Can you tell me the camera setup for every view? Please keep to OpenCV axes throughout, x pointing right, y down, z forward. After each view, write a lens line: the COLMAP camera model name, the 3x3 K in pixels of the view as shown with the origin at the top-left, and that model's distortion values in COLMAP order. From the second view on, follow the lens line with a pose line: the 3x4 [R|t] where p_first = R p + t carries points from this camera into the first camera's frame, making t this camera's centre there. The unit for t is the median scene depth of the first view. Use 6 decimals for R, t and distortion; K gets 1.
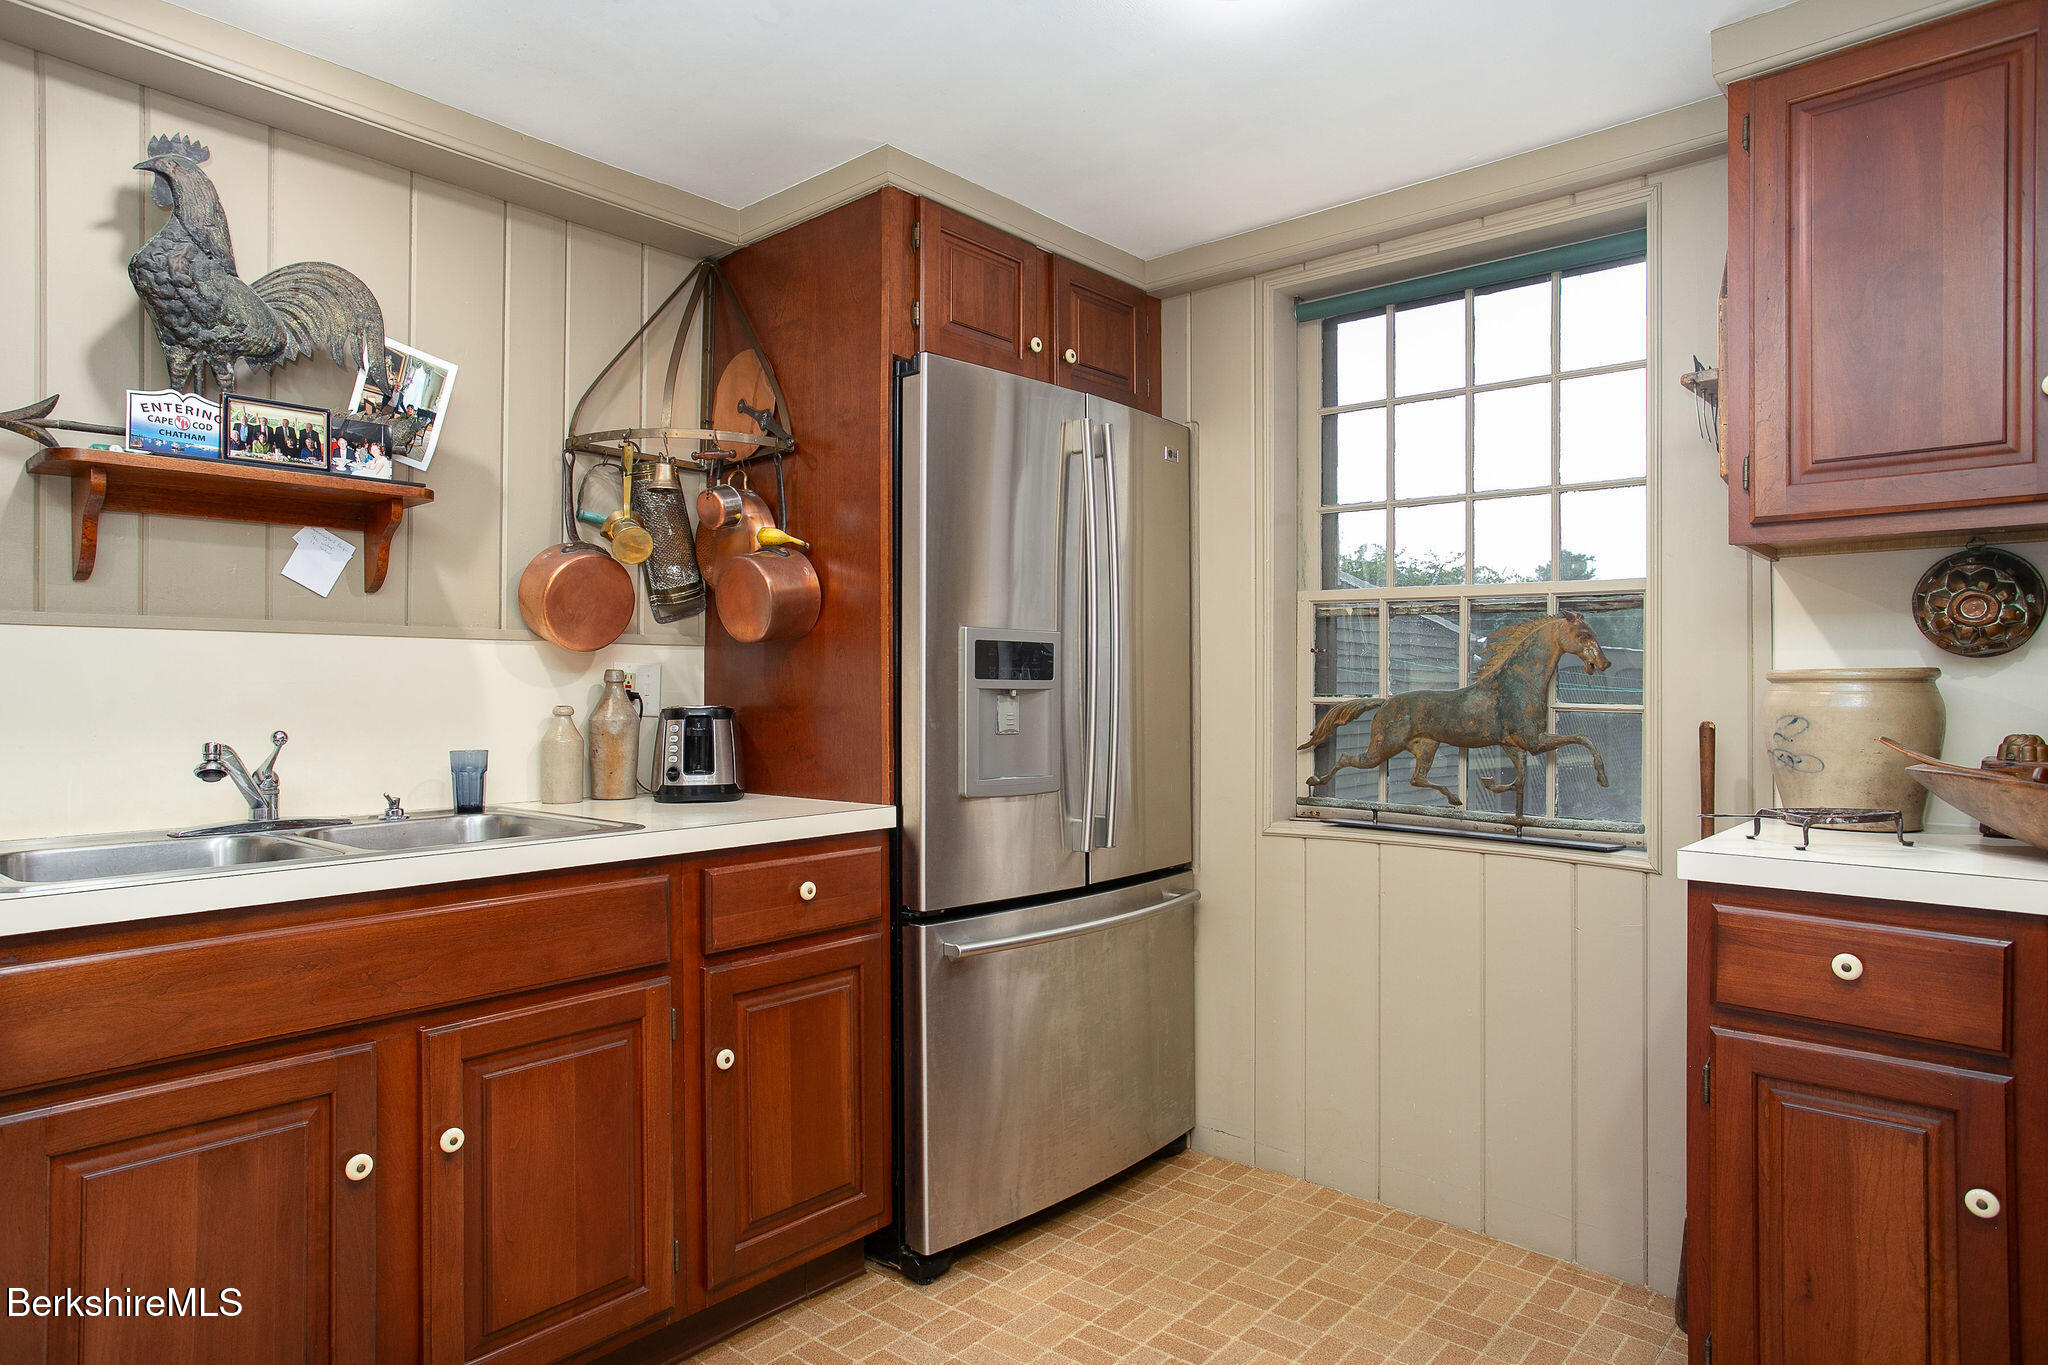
lens RADIAL K [[1232.1, 0, 1024.0], [0, 1232.1, 682.5], [0, 0, 1]] dist [-0.001162, 0.000062]
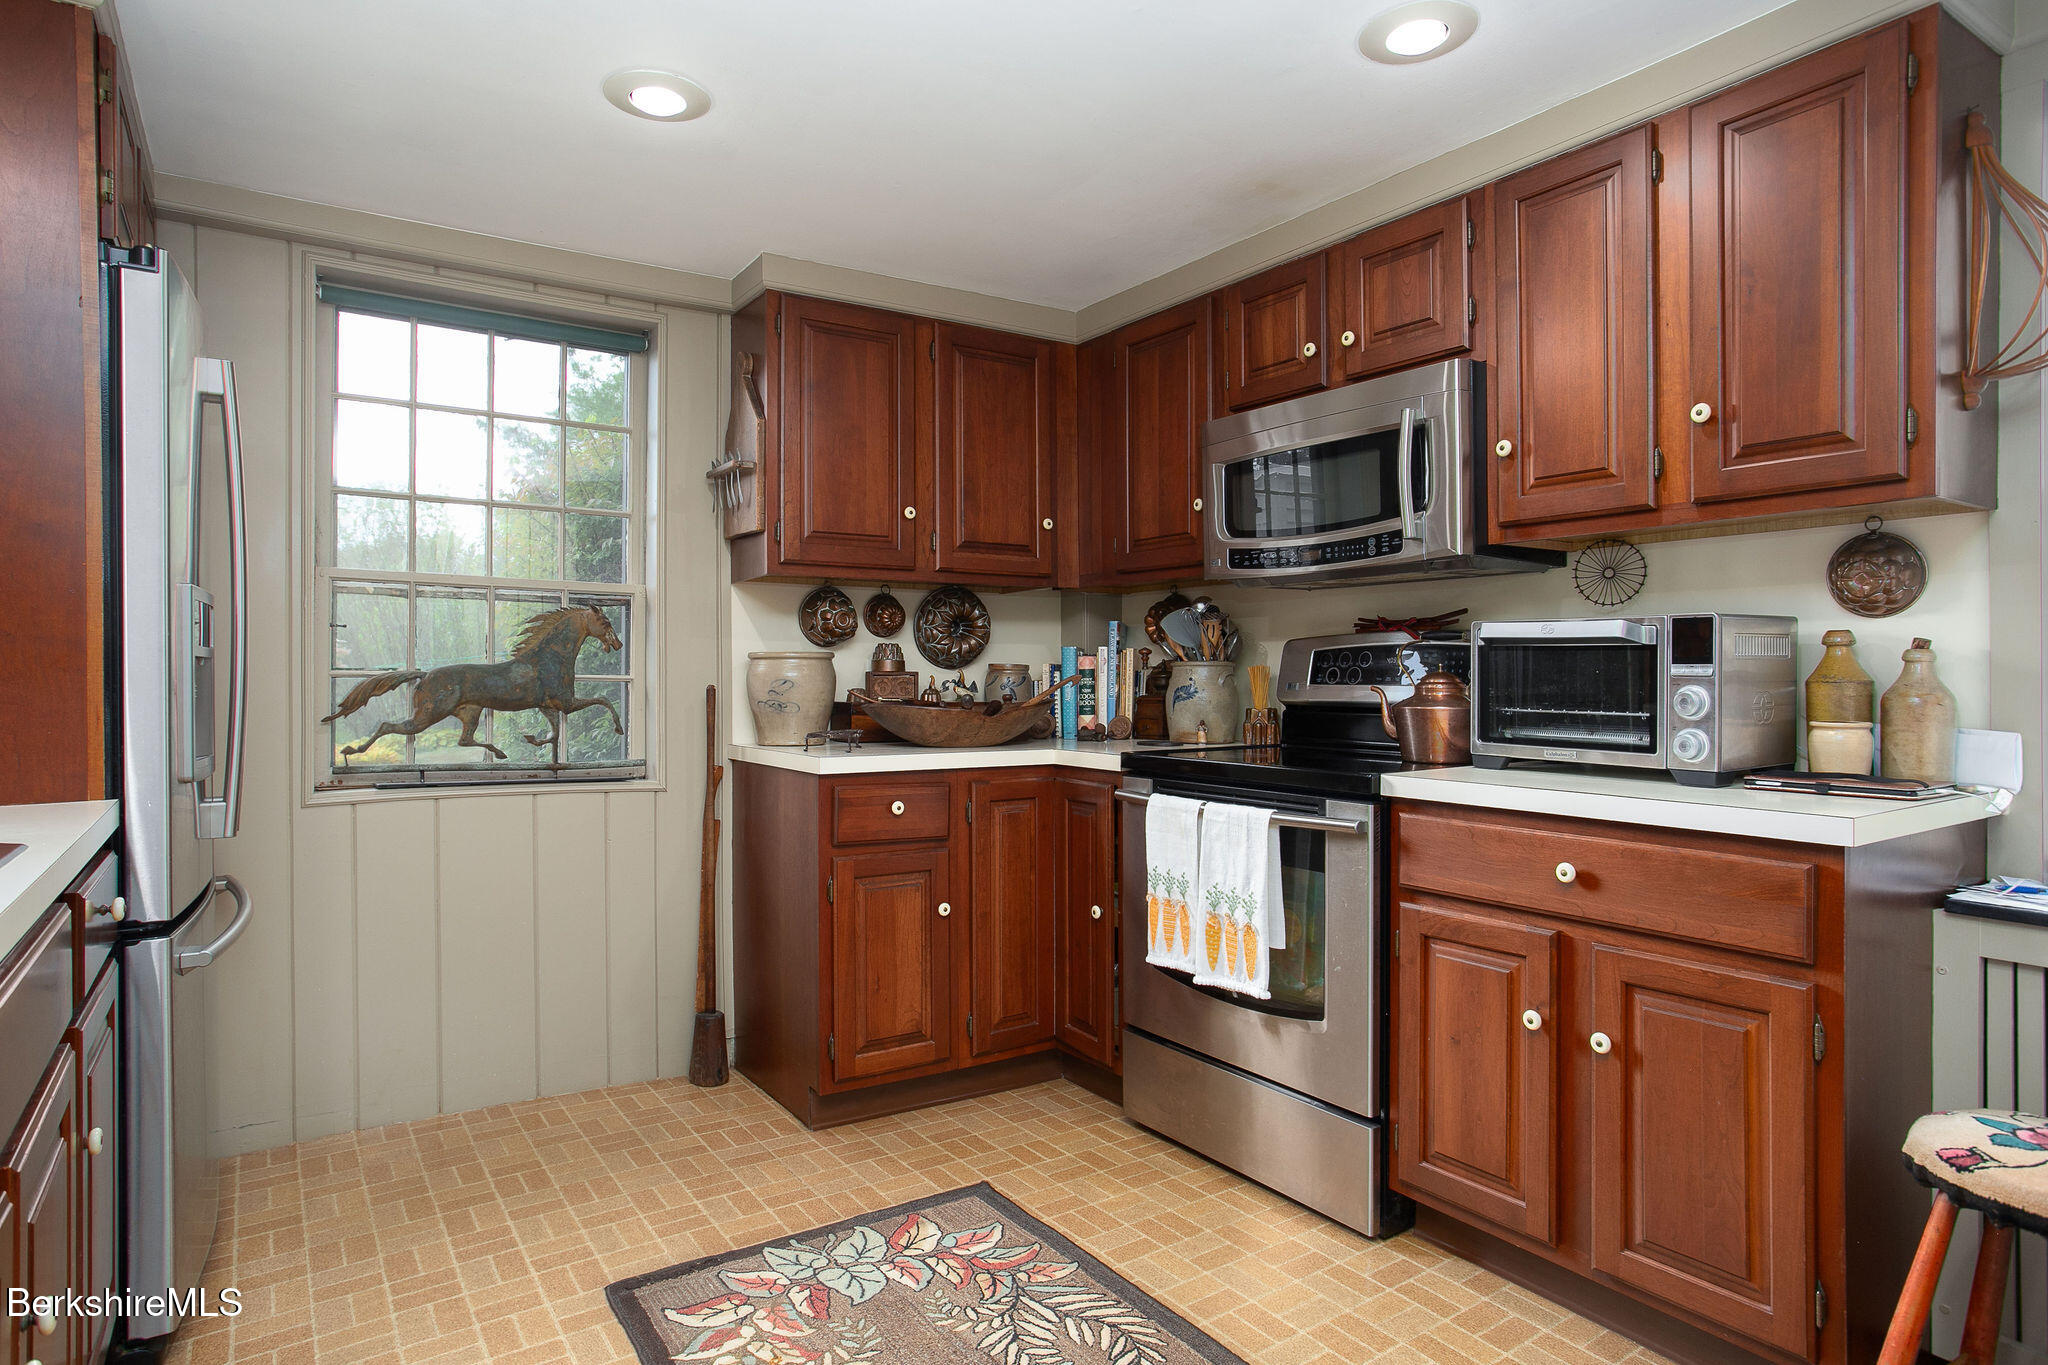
lens RADIAL K [[1163.2, 0, 1024.0], [0, 1163.2, 682.5], [0, 0, 1]] dist [-0.004896, -0.000695]
pose [[0.258902, -0.005384, 0.965888, -0.654408], [-0.000632, 0.999983, 0.005744, 0.018813], [-0.965903, -0.002098, 0.258895, 0.224083]]
